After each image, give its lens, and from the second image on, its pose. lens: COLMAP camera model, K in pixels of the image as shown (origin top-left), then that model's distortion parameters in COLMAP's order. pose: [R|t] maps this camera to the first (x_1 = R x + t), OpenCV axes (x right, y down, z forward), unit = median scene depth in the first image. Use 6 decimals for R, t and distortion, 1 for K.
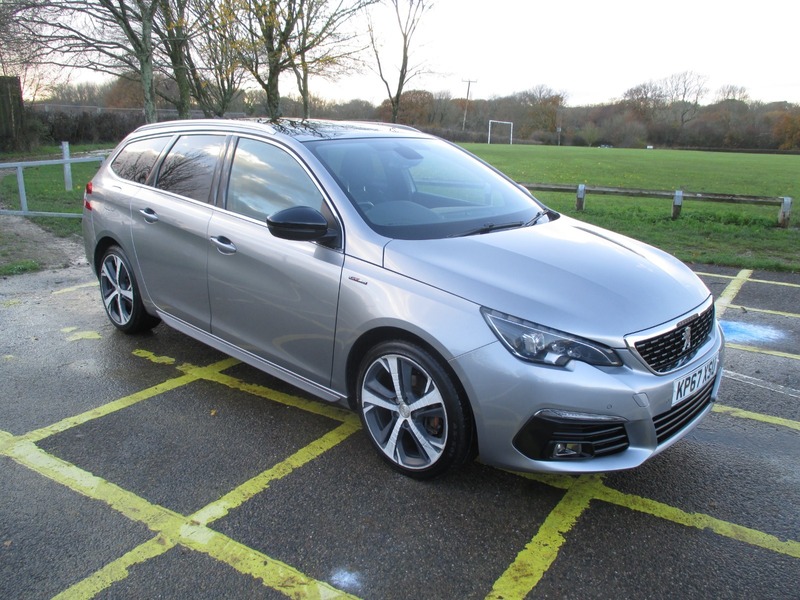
lens RADIAL K [[649.7, 0, 399.0], [0, 649.7, 376.3], [0, 0, 1]] dist [-0.029155, 0.002921]
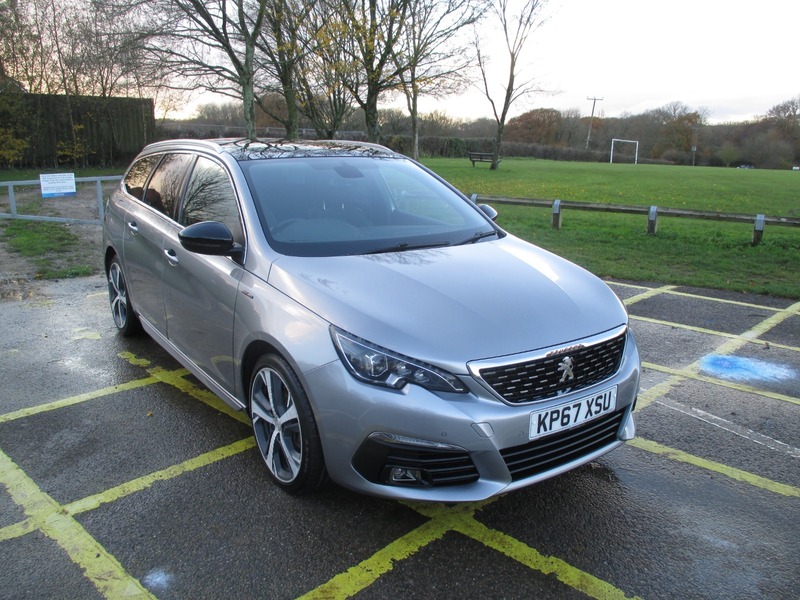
lens RADIAL K [[652.5, 0, 400.3], [0, 652.5, 376.6], [0, 0, 1]] dist [-0.028621, 0.003402]
pose [[0.982570, 0.062302, -0.175142, 0.337741], [-0.066819, 0.997565, -0.020005, -0.011882], [0.173469, 0.031360, 0.984340, 0.024959]]
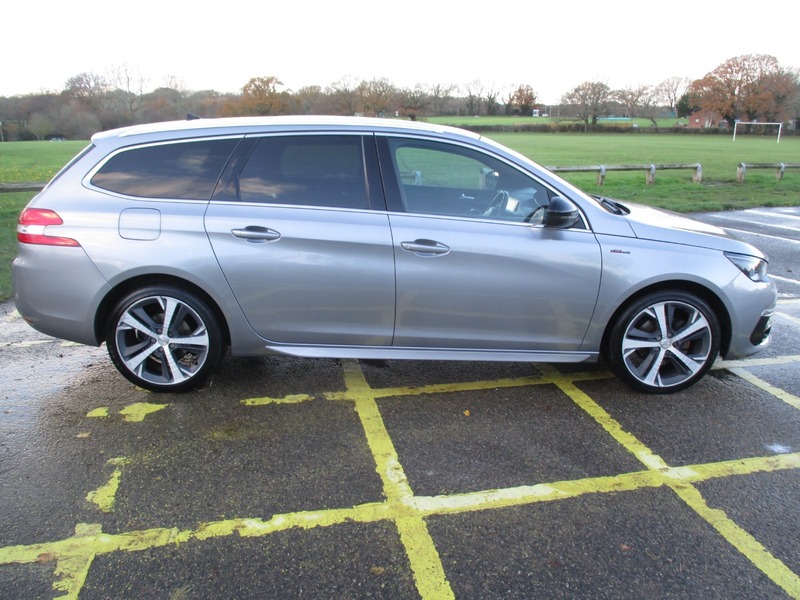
lens RADIAL K [[648.0, 0, 398.6], [0, 648.0, 381.9], [0, 0, 1]] dist [-0.027714, -0.001224]
pose [[0.703992, -0.279867, 0.652741, -1.128189], [0.264514, 0.956282, 0.124729, -0.161412], [-0.659112, 0.084851, 0.747243, 0.357161]]
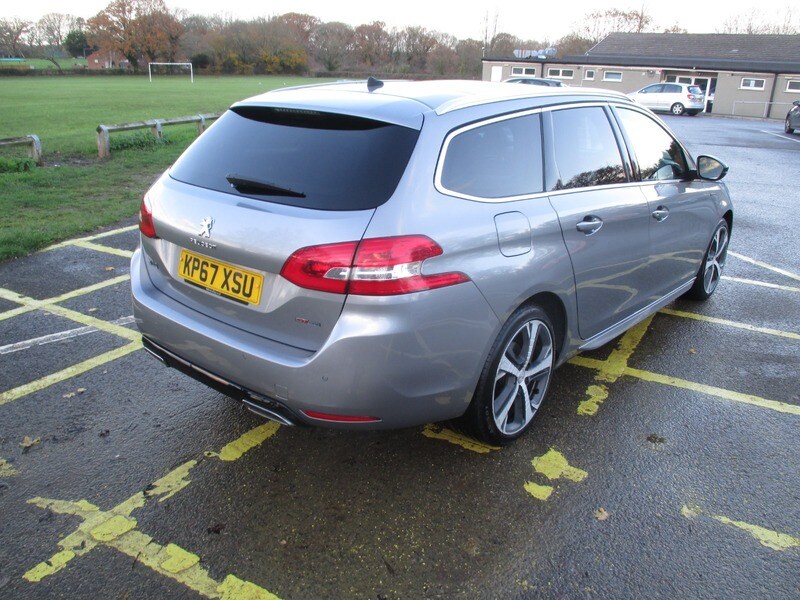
lens RADIAL K [[647.0, 0, 399.5], [0, 647.0, 371.2], [0, 0, 1]] dist [-0.025975, -0.002181]
pose [[-0.064563, -0.441622, 0.894875, -1.452285], [0.341524, 0.832816, 0.435636, -0.663896], [-0.937653, 0.333747, 0.097055, 1.565605]]
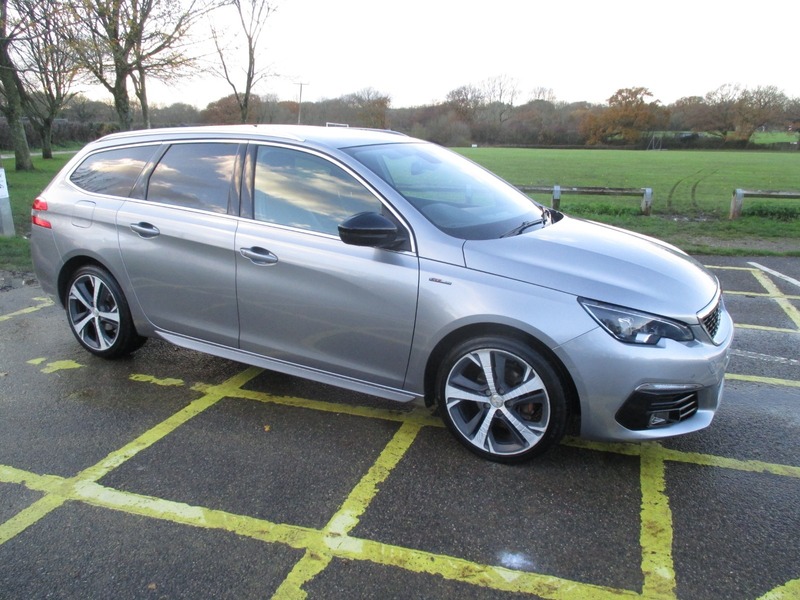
lens RADIAL K [[648.0, 0, 398.6], [0, 648.0, 381.9], [0, 0, 1]] dist [-0.027714, -0.001224]
pose [[0.968289, -0.101139, 0.228446, -0.350108], [0.099938, 0.994851, 0.016848, -0.010902], [-0.228974, 0.006516, 0.973411, 0.007991]]
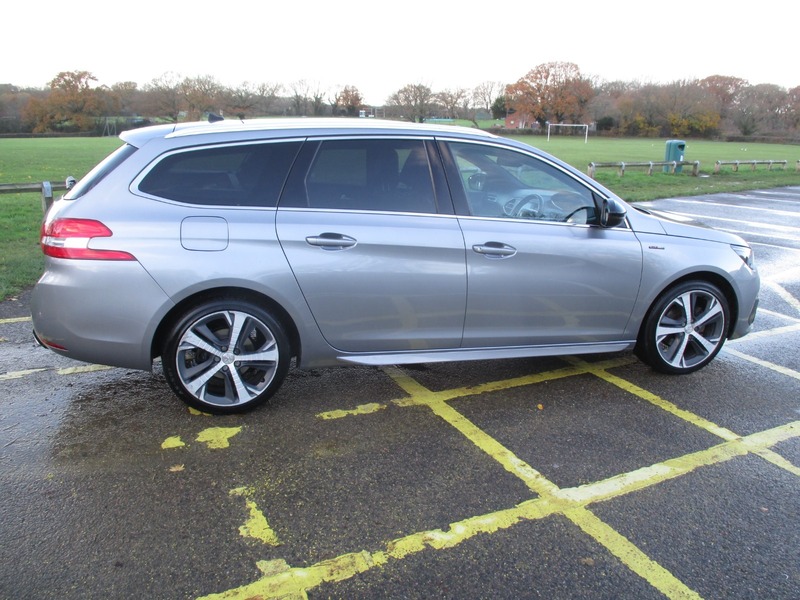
lens RADIAL K [[648.0, 0, 398.6], [0, 648.0, 381.9], [0, 0, 1]] dist [-0.027714, -0.001224]
pose [[0.501960, -0.329925, 0.799491, -1.379916], [0.303860, 0.932729, 0.194130, -0.286353], [-0.809756, 0.145488, 0.568444, 0.659414]]
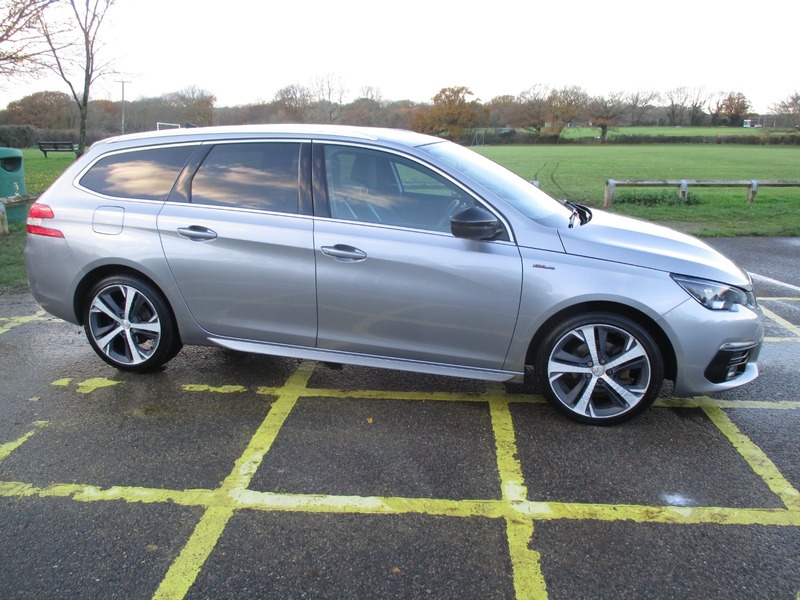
lens RADIAL K [[648.0, 0, 398.6], [0, 648.0, 381.9], [0, 0, 1]] dist [-0.027714, -0.001224]
pose [[0.873907, -0.191005, 0.446995, -0.770269], [0.187415, 0.980865, 0.052721, -0.052533], [-0.448511, 0.037700, 0.892982, 0.097064]]
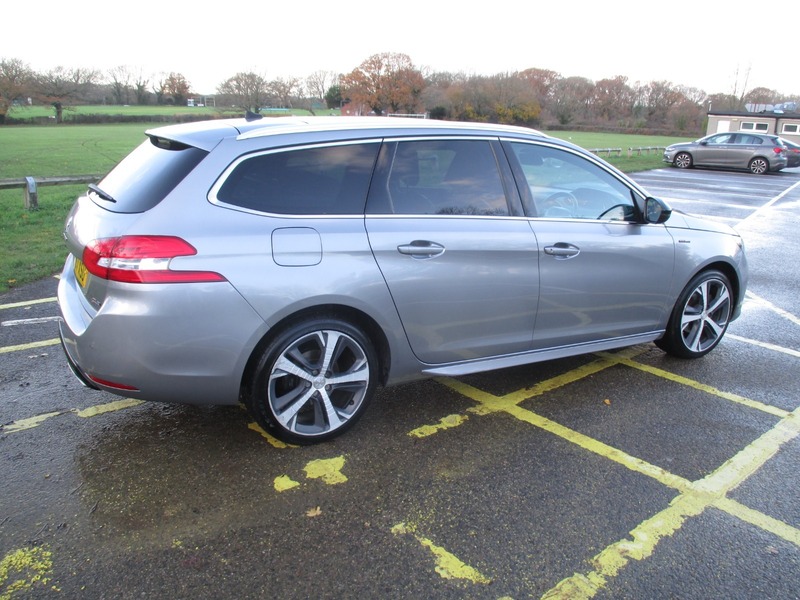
lens RADIAL K [[648.0, 0, 398.6], [0, 648.0, 381.9], [0, 0, 1]] dist [-0.027714, -0.001224]
pose [[0.277427, -0.375987, 0.884120, -1.481567], [0.329454, 0.901676, 0.280074, -0.435998], [-0.902493, 0.213577, 0.374020, 1.020100]]
